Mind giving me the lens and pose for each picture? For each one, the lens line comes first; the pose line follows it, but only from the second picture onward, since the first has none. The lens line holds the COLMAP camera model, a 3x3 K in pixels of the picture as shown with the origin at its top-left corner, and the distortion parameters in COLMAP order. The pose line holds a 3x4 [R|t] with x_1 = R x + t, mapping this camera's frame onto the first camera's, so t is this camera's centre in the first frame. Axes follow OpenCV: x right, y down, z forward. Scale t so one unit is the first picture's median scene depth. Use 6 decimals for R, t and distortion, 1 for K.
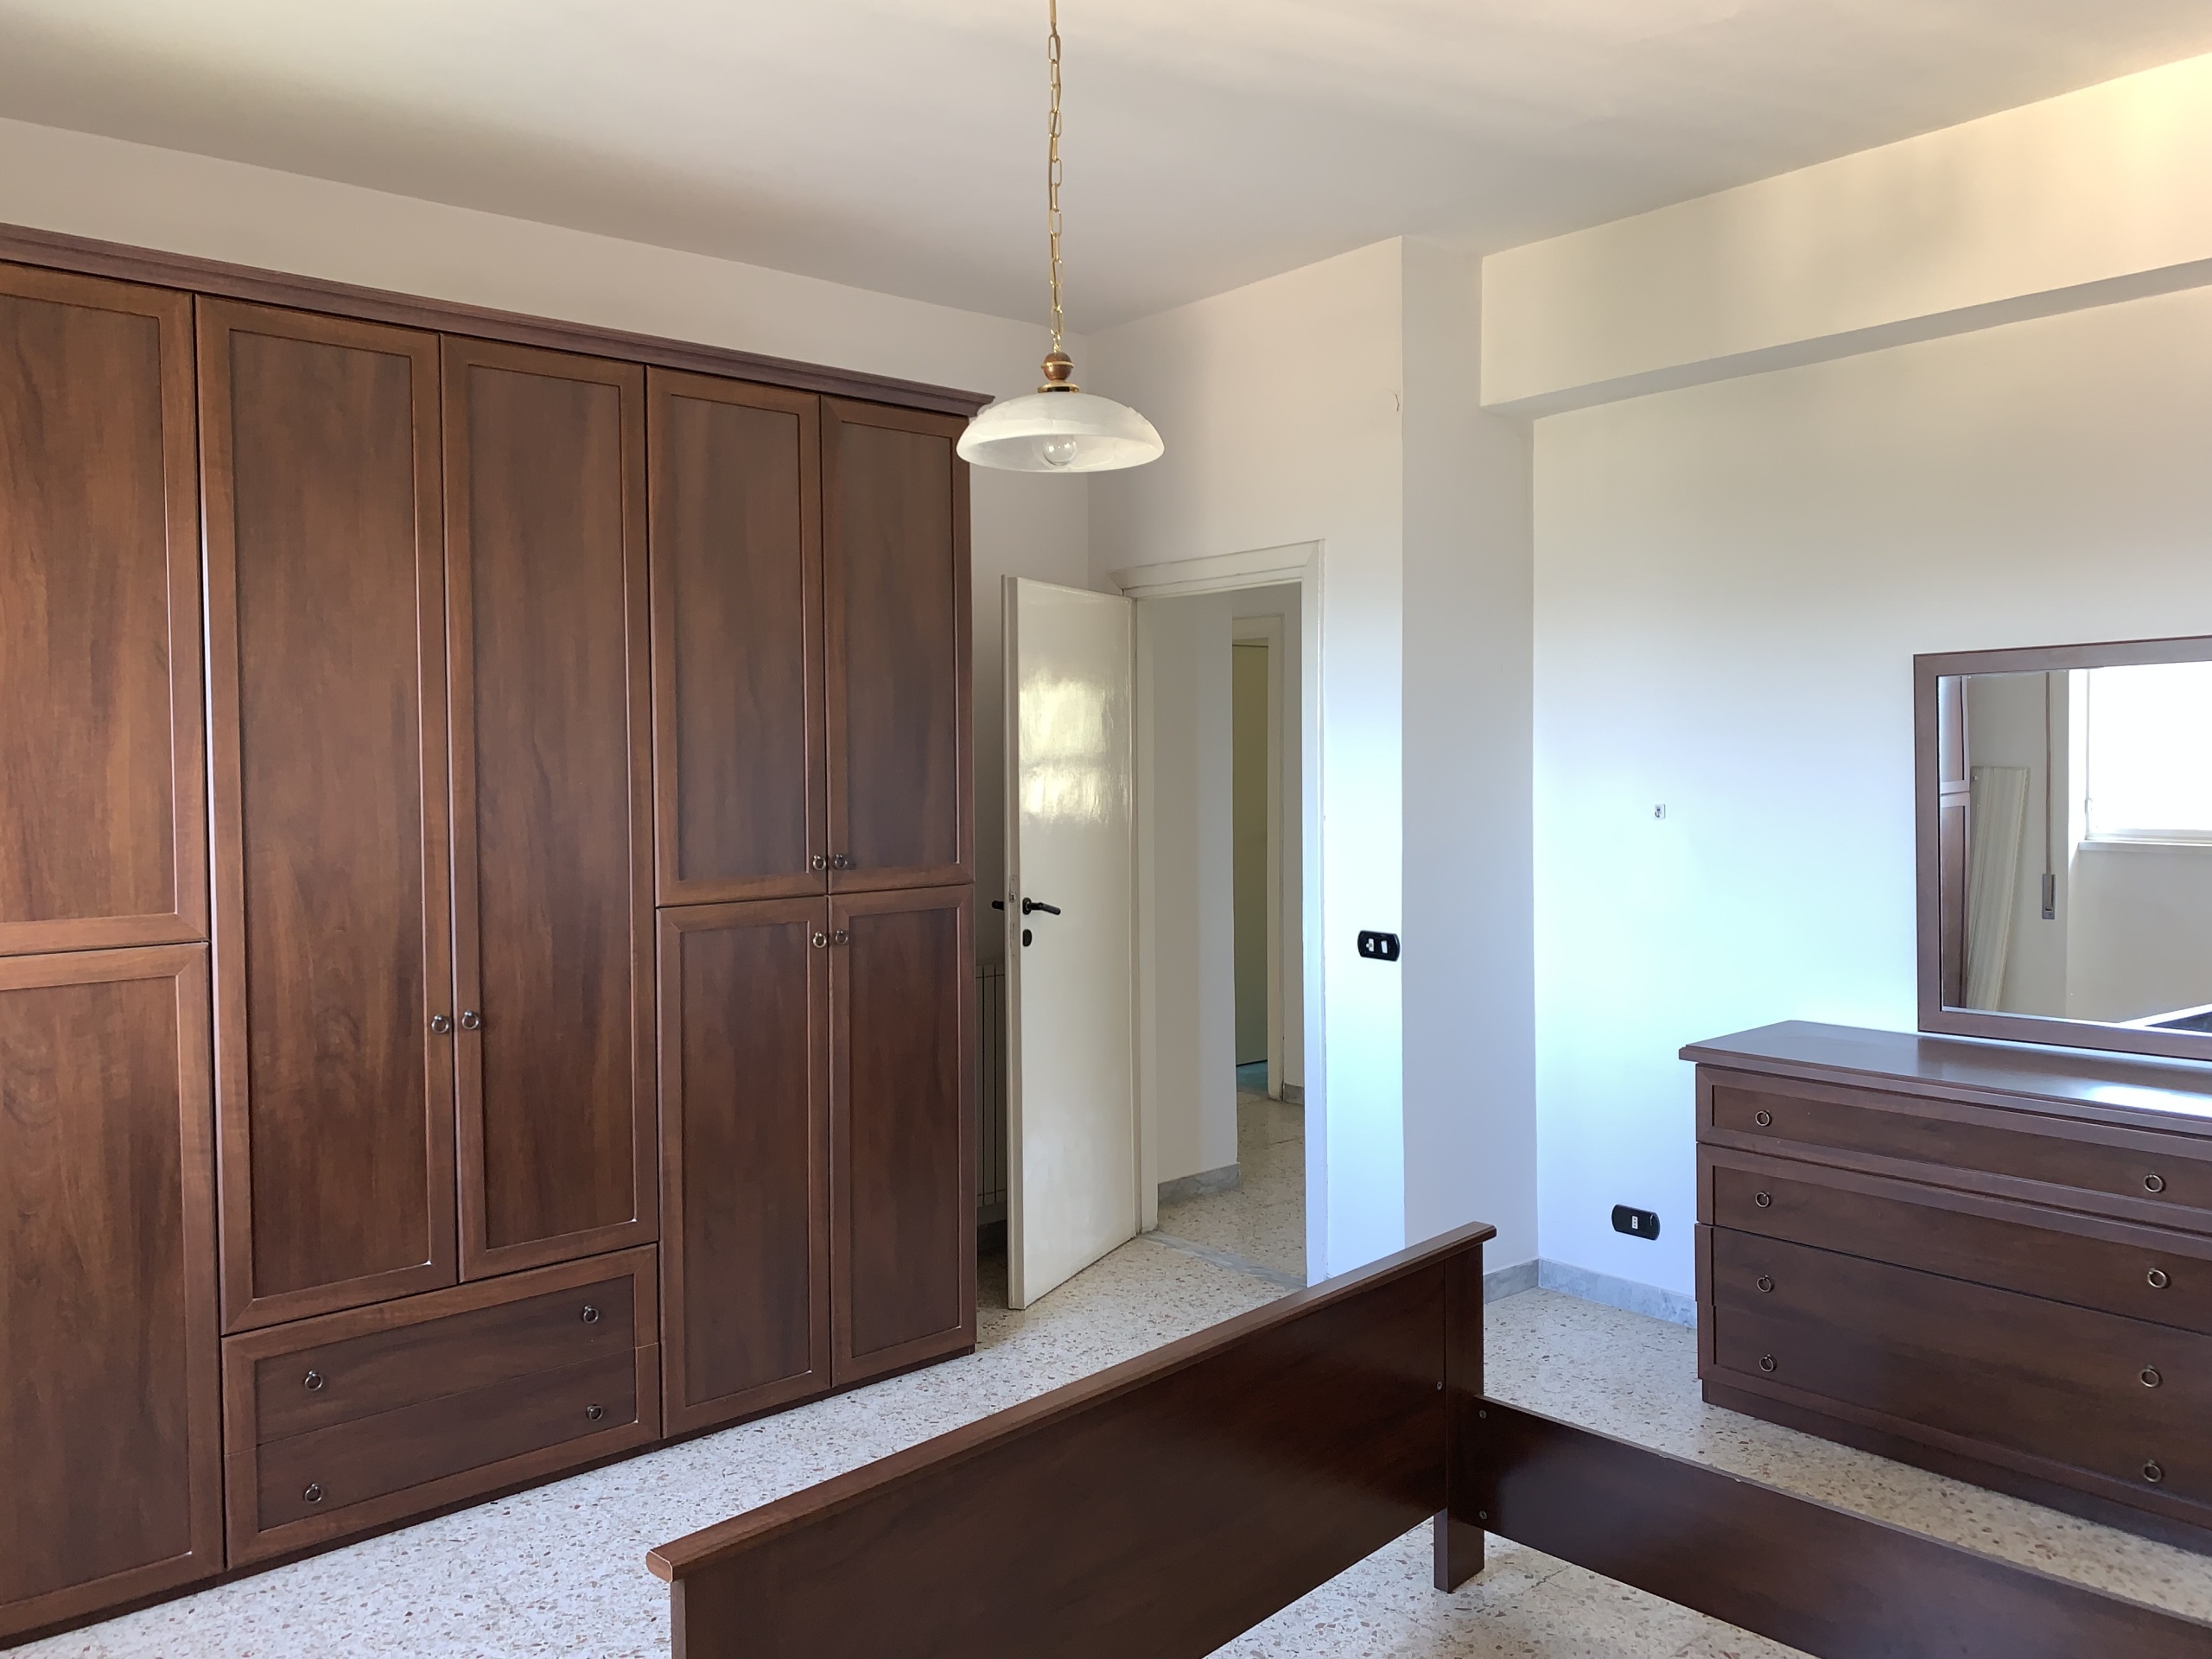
lens RADIAL K [[1695.5, 0, 1094.4], [0, 1695.5, 797.9], [0, 0, 1]] dist [0.049769, -0.070413]
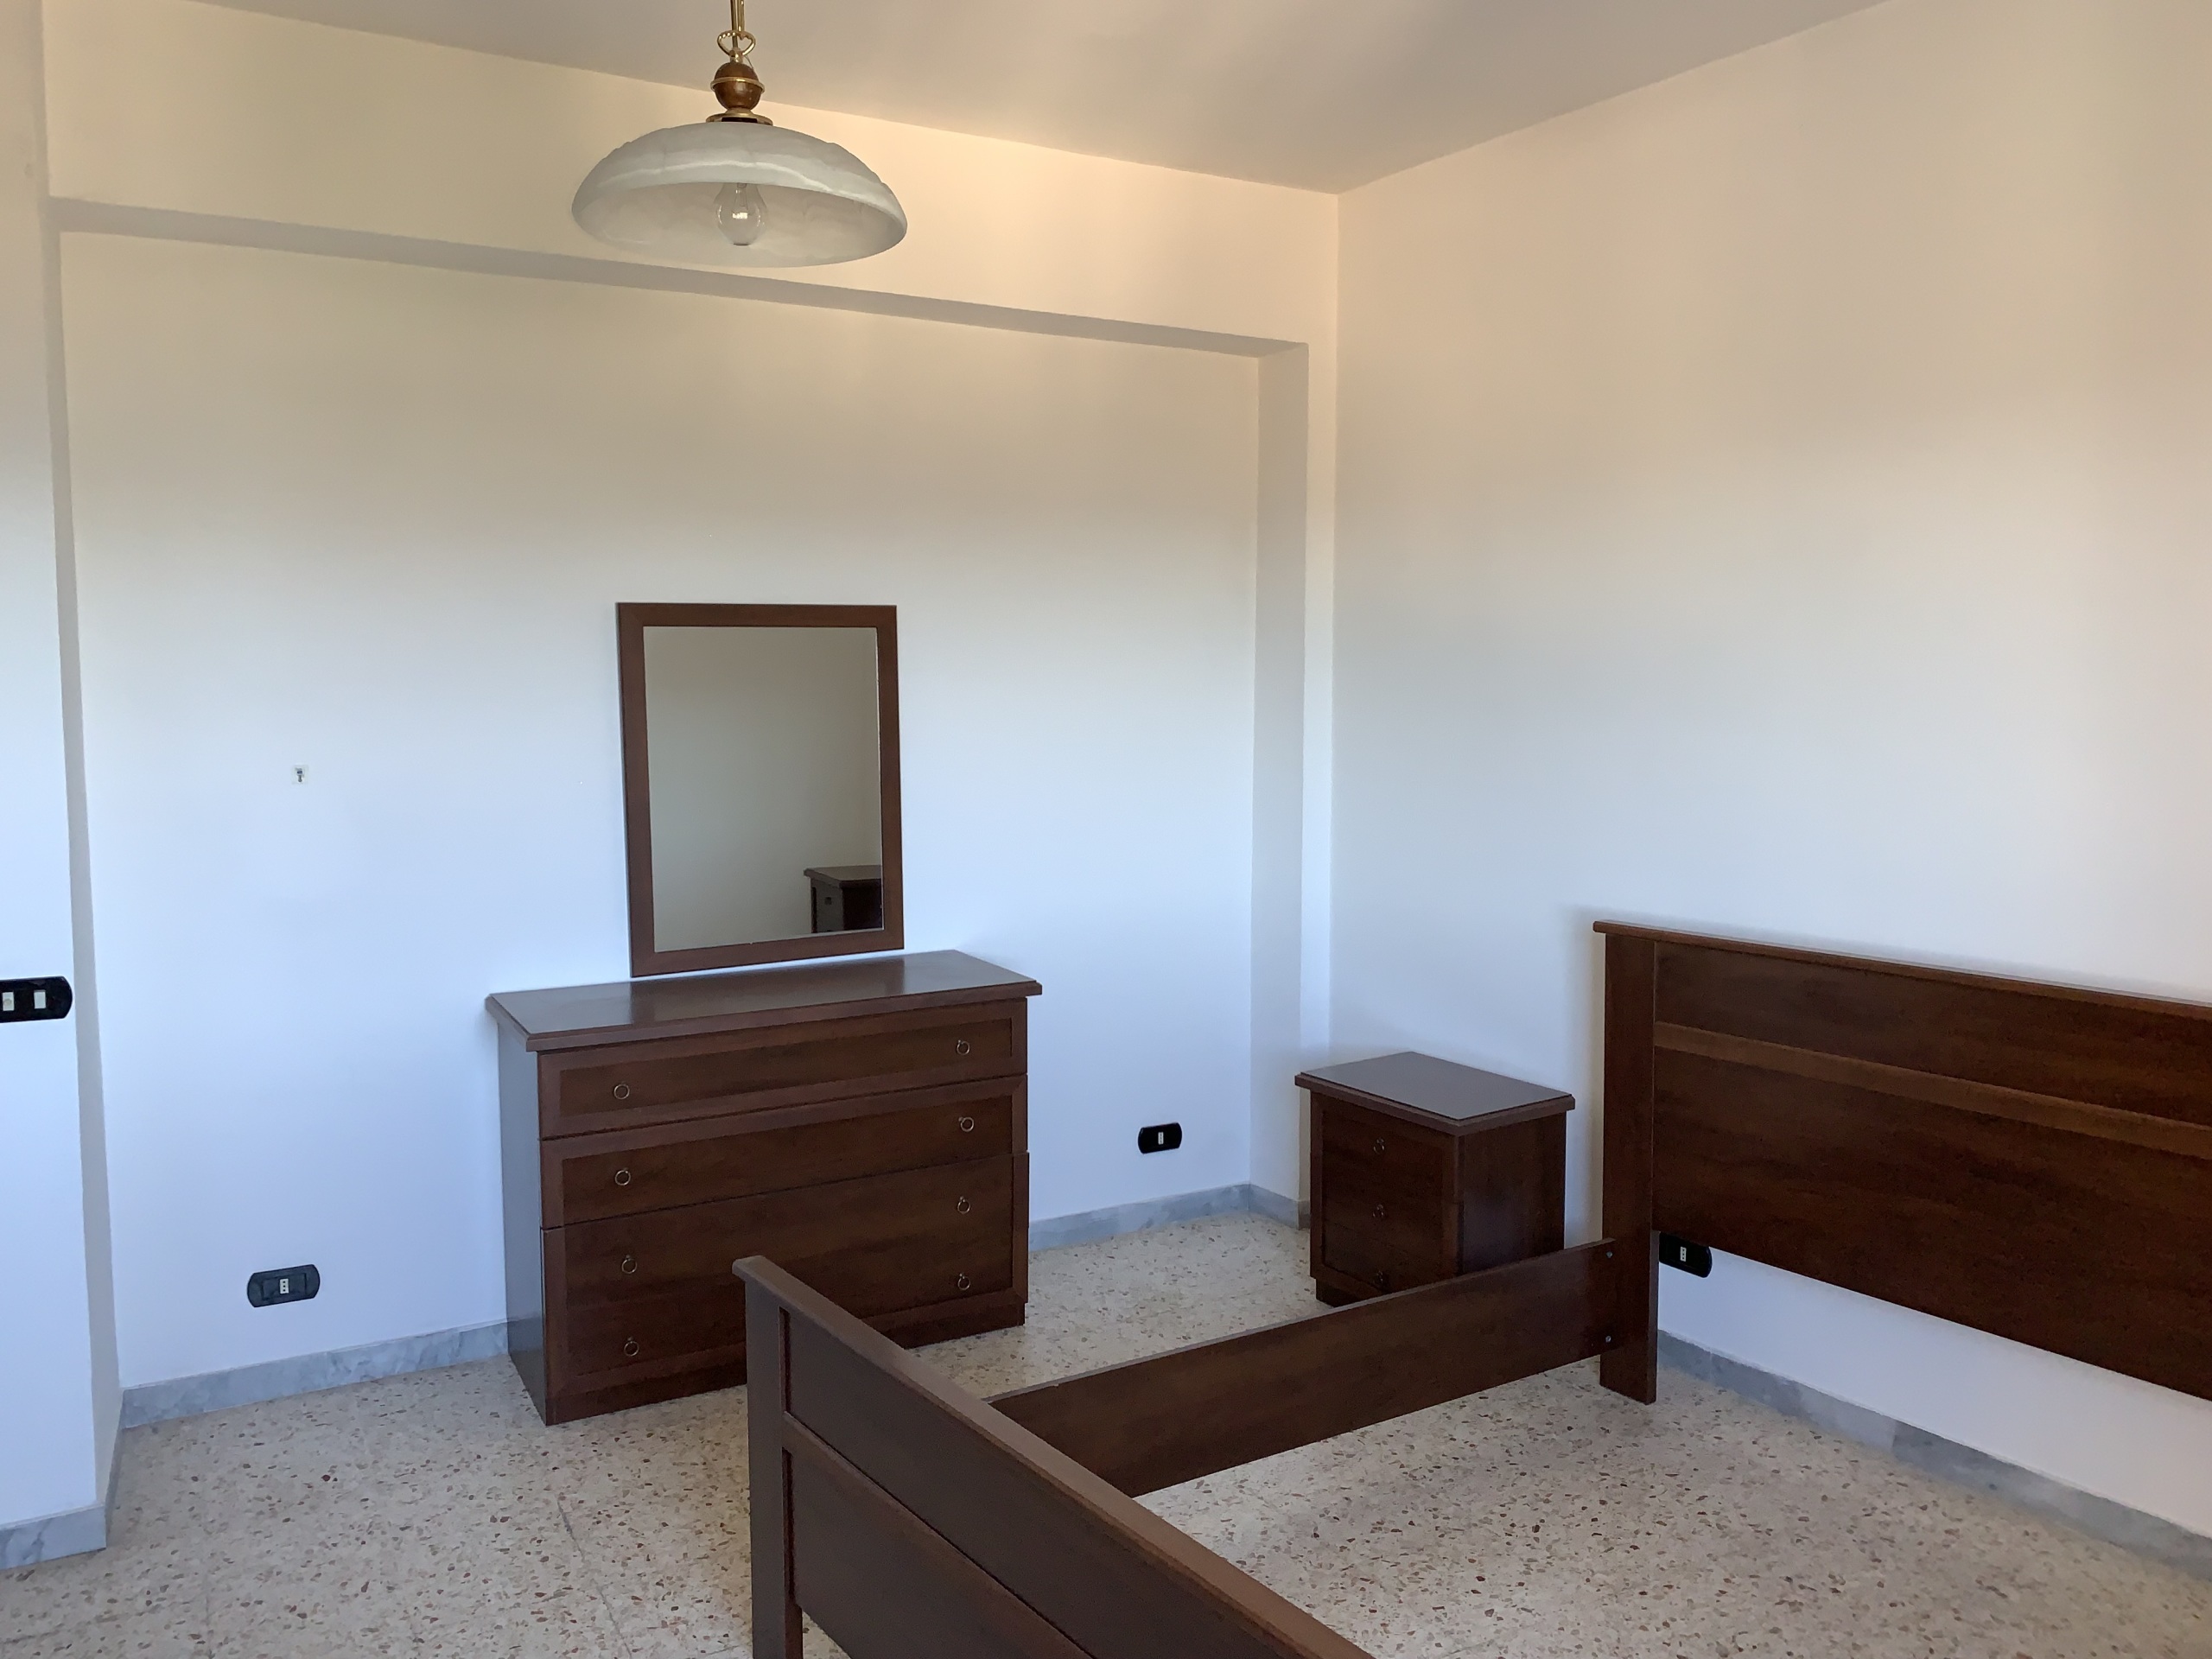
lens RADIAL K [[1695.5, 0, 1094.4], [0, 1695.5, 797.9], [0, 0, 1]] dist [0.049769, -0.070413]
pose [[0.188255, -0.058277, 0.980390, -0.449984], [0.027061, 0.998167, 0.054137, -0.016616], [-0.981747, 0.016339, 0.189487, 0.542333]]
